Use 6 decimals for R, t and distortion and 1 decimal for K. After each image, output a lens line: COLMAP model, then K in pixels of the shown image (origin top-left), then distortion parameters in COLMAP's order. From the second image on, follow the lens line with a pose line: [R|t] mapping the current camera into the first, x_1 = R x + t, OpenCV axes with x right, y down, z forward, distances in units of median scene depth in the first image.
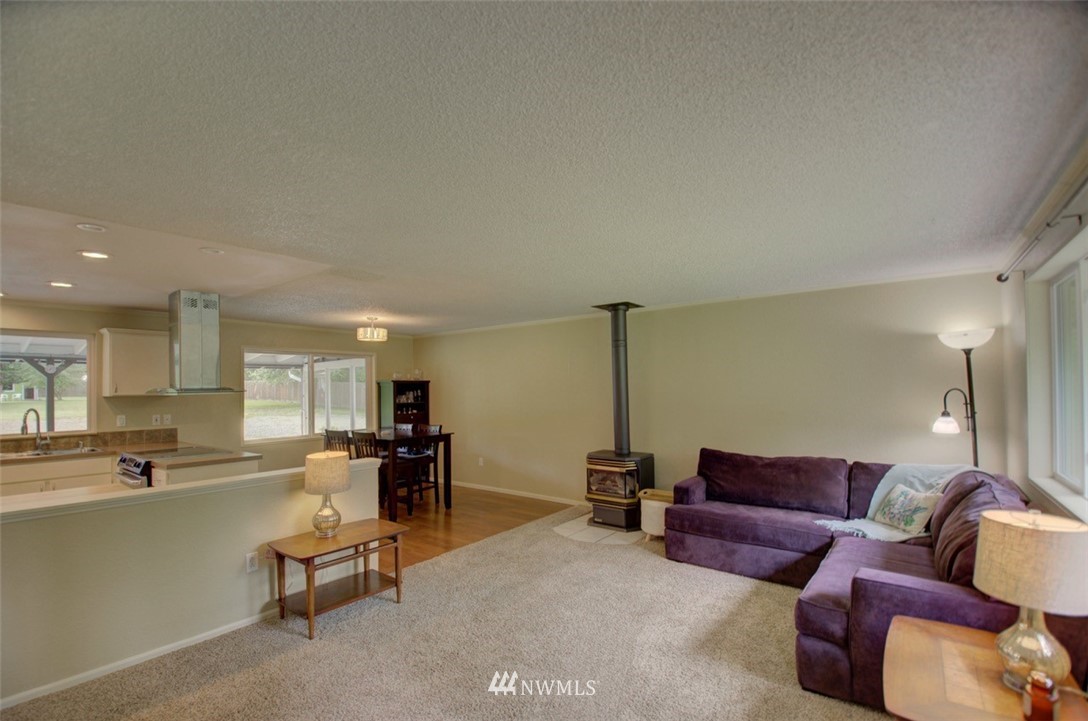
lens RADIAL K [[489.6, 0, 547.9], [0, 489.6, 385.2], [0, 0, 1]] dist [0.015848, -0.023932]
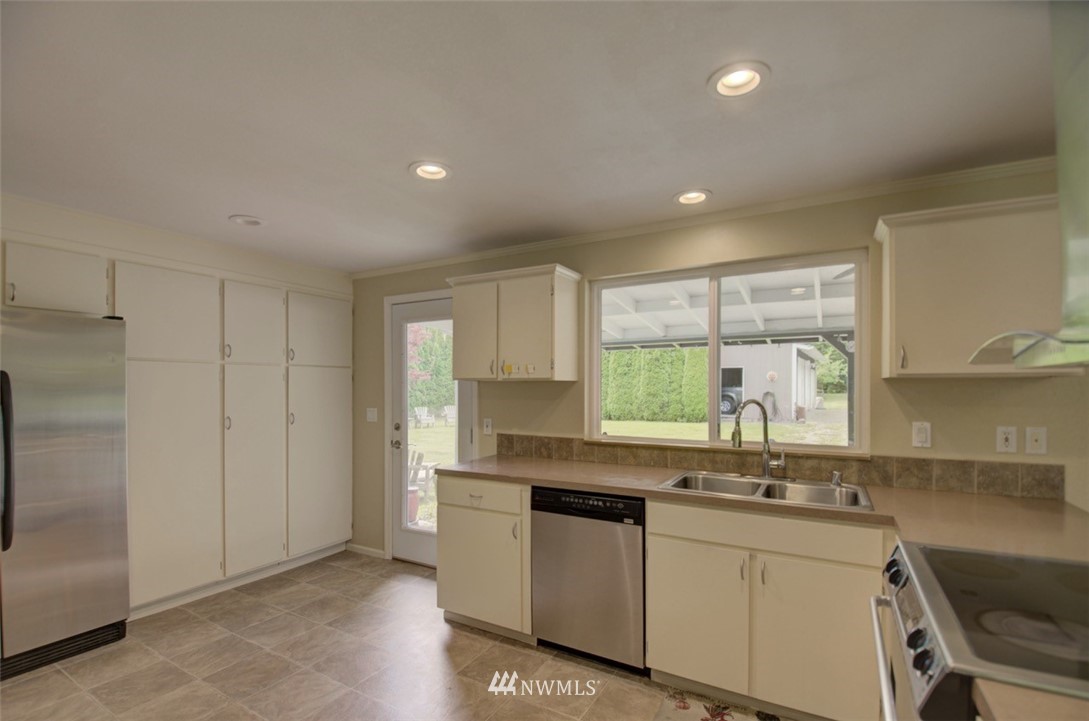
lens RADIAL K [[490.1, 0, 548.4], [0, 490.1, 385.3], [0, 0, 1]] dist [0.015848, -0.023932]
pose [[0.141407, 0.007796, -0.989921, -0.393530], [0.004232, 0.999955, 0.008479, 0.019229], [0.989942, -0.005389, 0.141368, 0.492252]]
